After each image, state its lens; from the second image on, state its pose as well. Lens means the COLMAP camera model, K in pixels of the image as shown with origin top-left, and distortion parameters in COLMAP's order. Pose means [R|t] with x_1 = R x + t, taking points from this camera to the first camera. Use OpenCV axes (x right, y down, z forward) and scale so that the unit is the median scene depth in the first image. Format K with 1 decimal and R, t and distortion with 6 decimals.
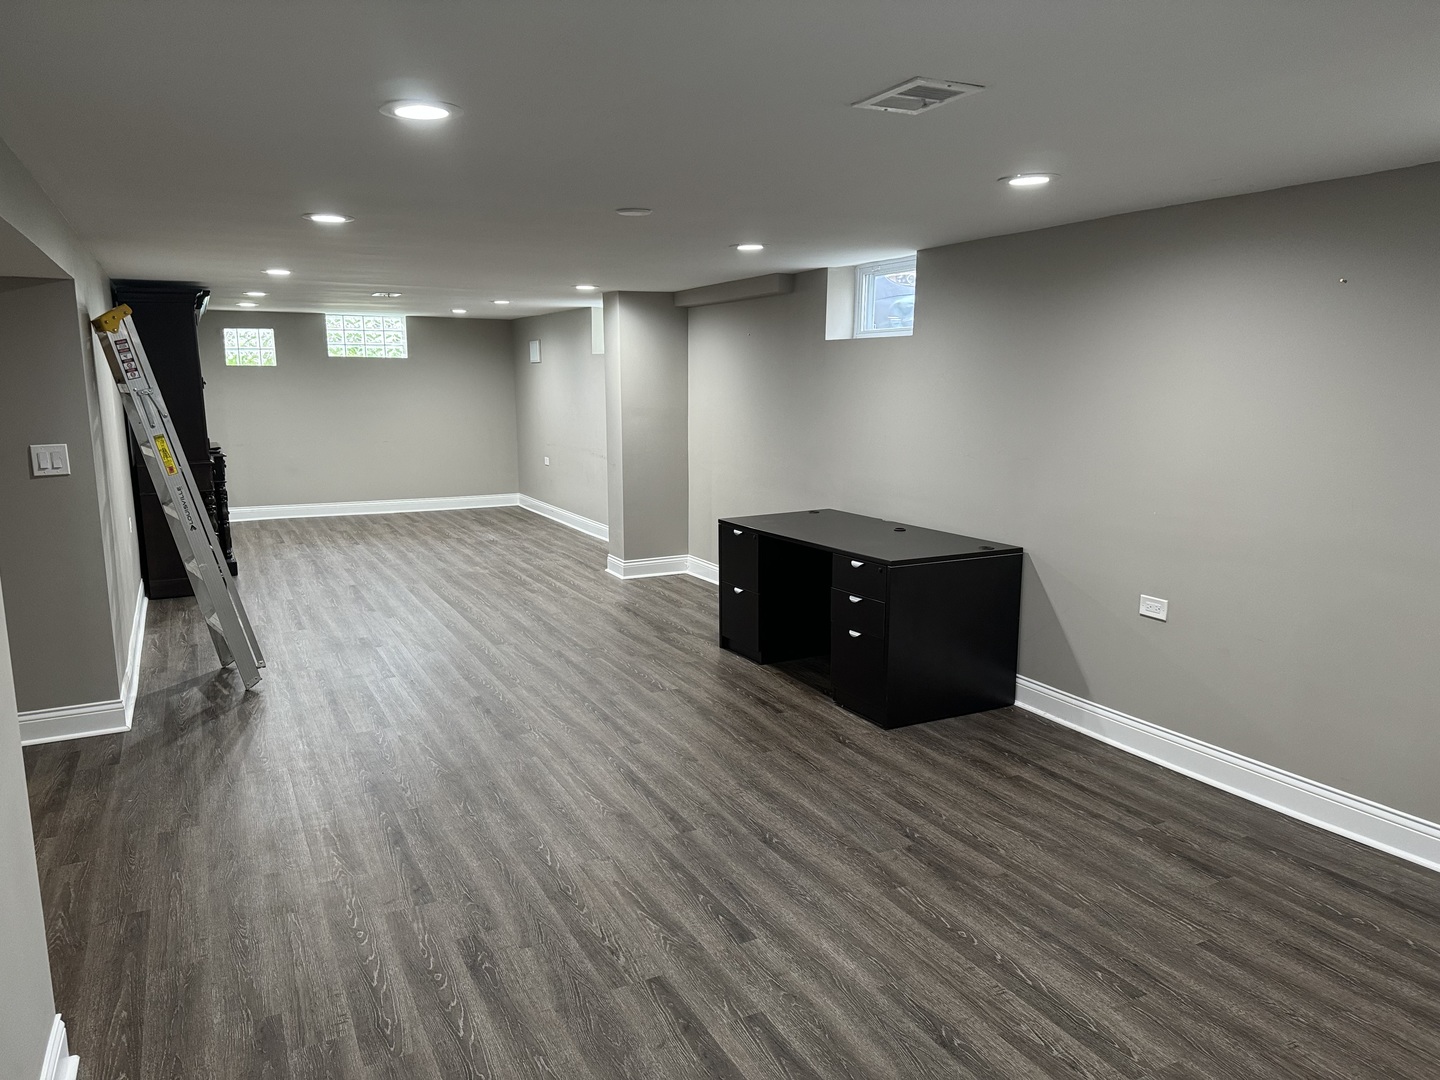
lens RADIAL K [[1007.7, 0, 718.0], [0, 1007.7, 545.7], [0, 0, 1]] dist [0.138560, -0.170641]
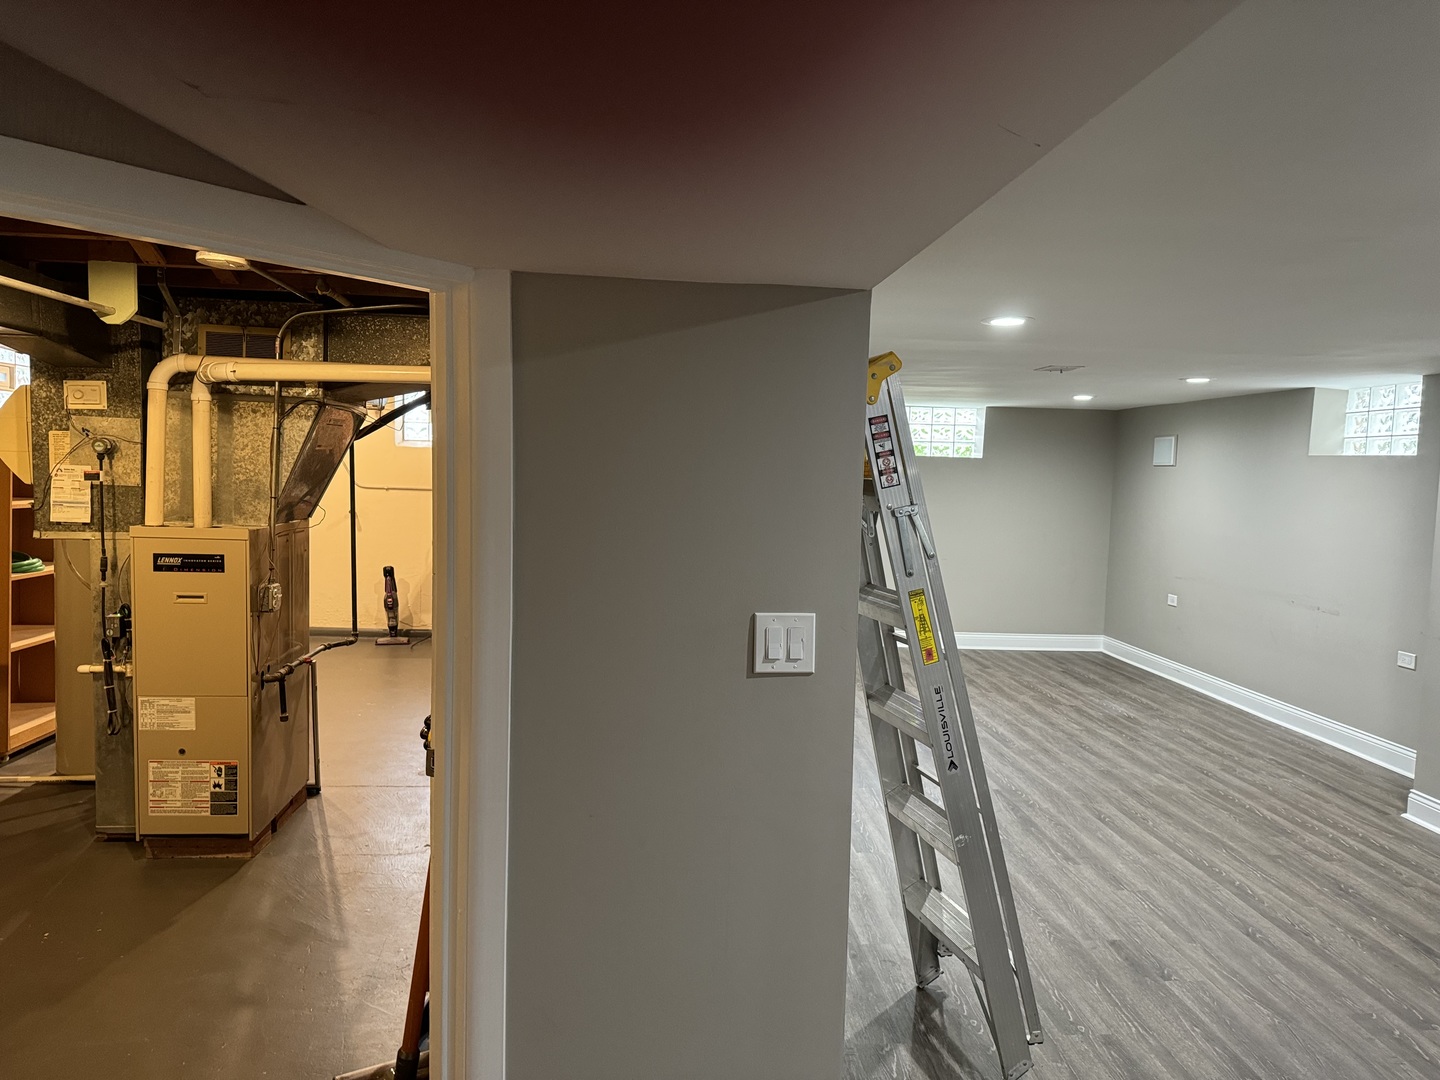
lens RADIAL K [[1007.7, 0, 718.0], [0, 1007.7, 545.7], [0, 0, 1]] dist [0.138560, -0.170641]
pose [[0.919427, 0.058048, -0.388953, -0.312576], [-0.095999, 0.992254, -0.078840, -0.056639], [0.381364, 0.109826, 0.917878, 0.340475]]
